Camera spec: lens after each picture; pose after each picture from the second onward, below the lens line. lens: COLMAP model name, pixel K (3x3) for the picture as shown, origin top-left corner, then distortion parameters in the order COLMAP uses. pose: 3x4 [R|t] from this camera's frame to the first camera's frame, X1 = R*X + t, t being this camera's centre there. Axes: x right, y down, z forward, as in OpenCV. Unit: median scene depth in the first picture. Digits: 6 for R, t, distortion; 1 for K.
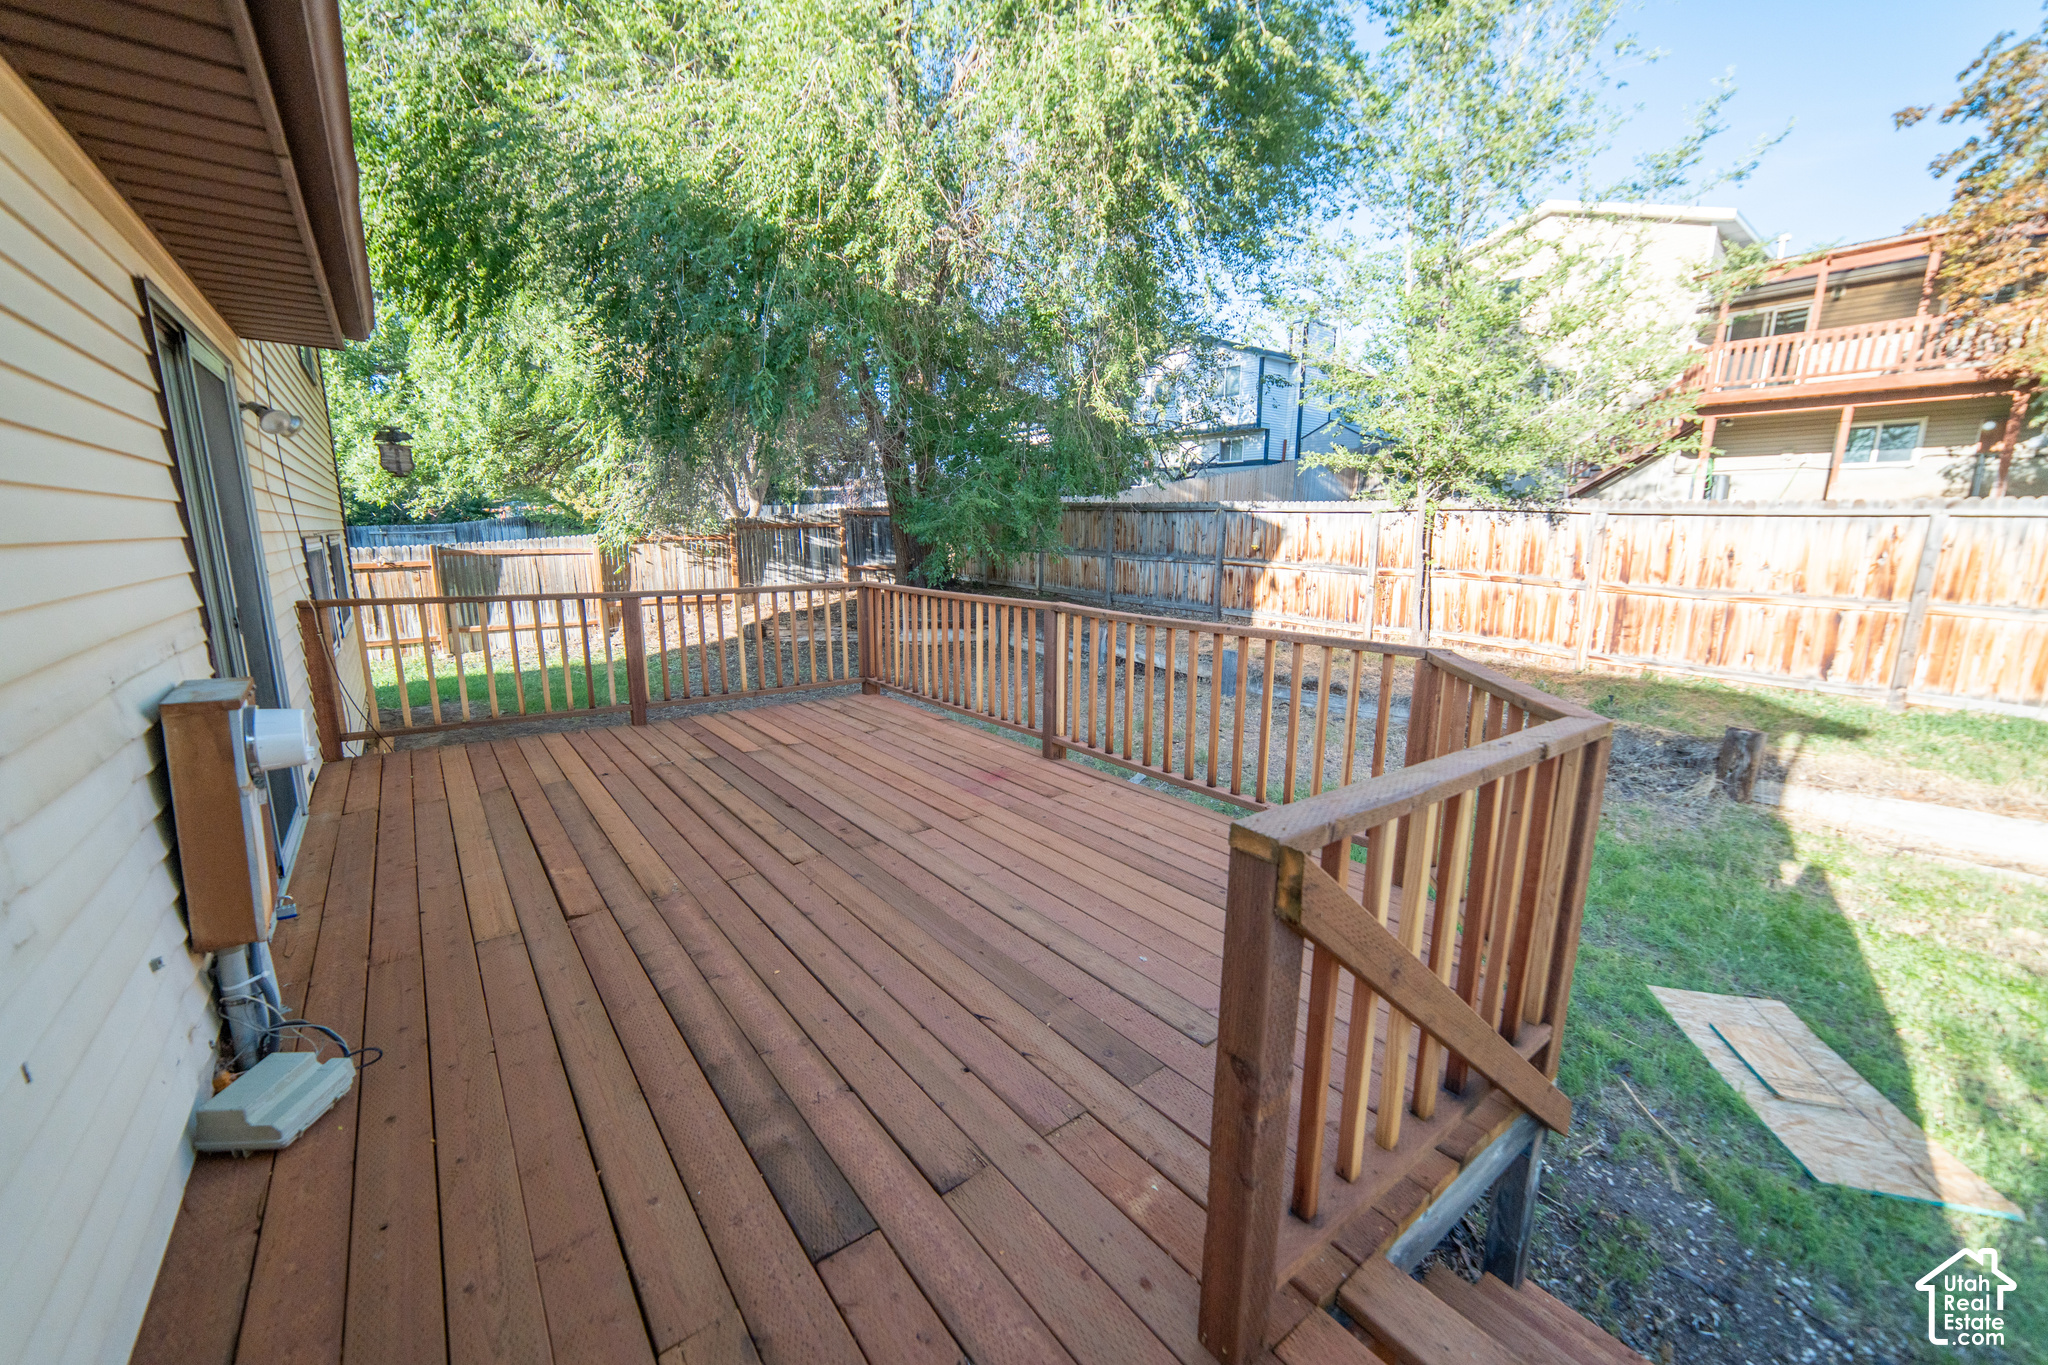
lens RADIAL K [[790.9, 0, 1021.4], [0, 790.9, 686.2], [0, 0, 1]] dist [-0.022802, 0.008330]
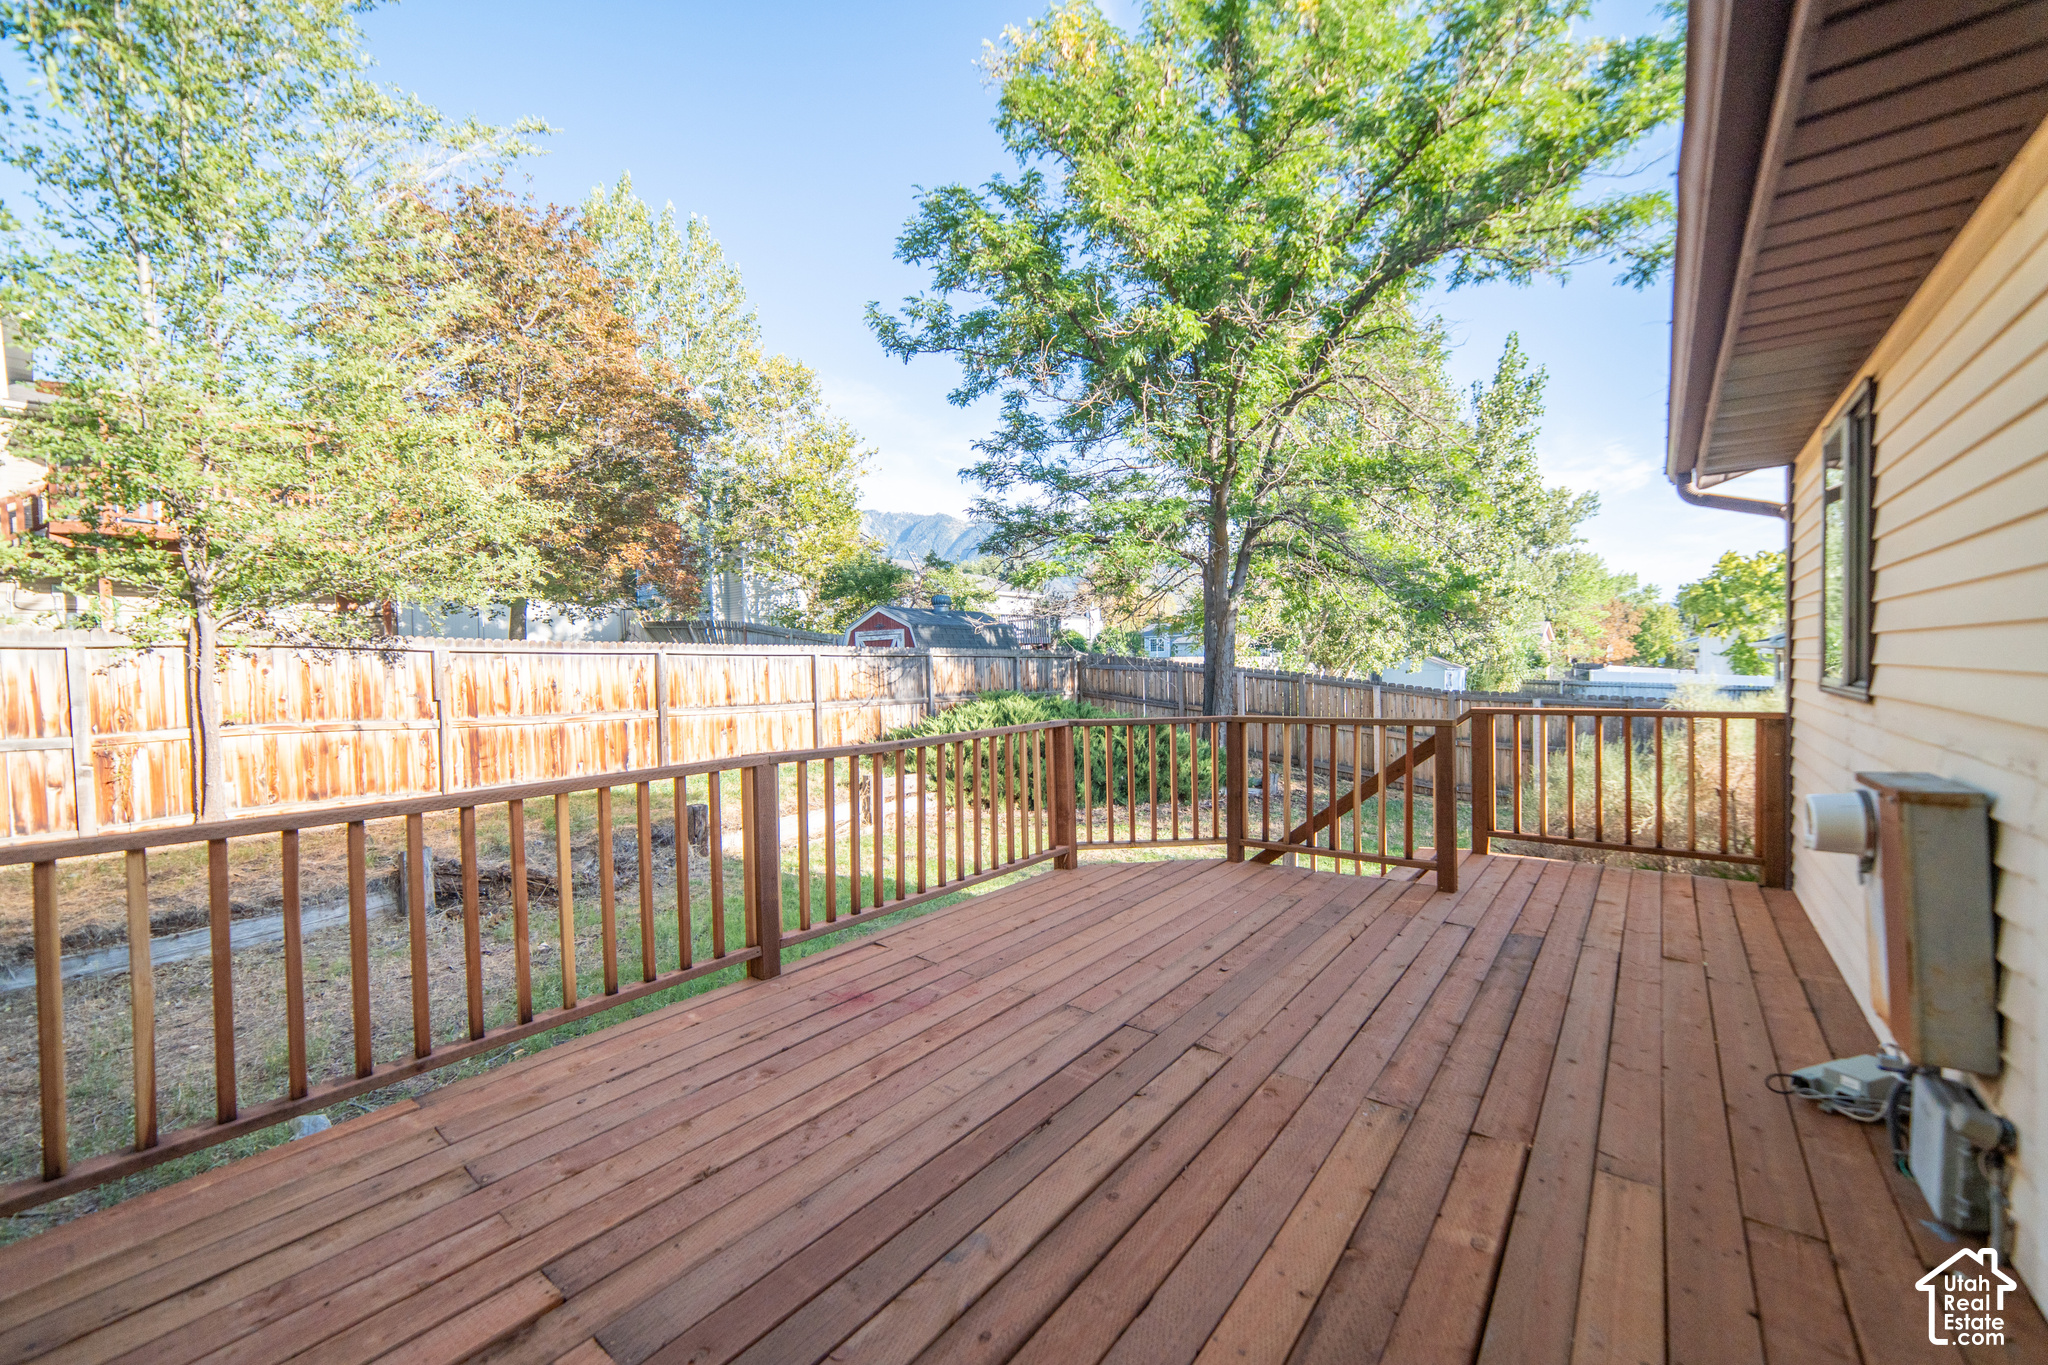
lens RADIAL K [[790.9, 0, 1021.4], [0, 790.9, 686.2], [0, 0, 1]] dist [-0.022802, 0.008330]
pose [[-0.222372, -0.028982, 0.974531, -0.372516], [0.212588, 0.974065, 0.077478, -0.090364], [-0.951502, 0.224403, -0.210444, 0.478847]]
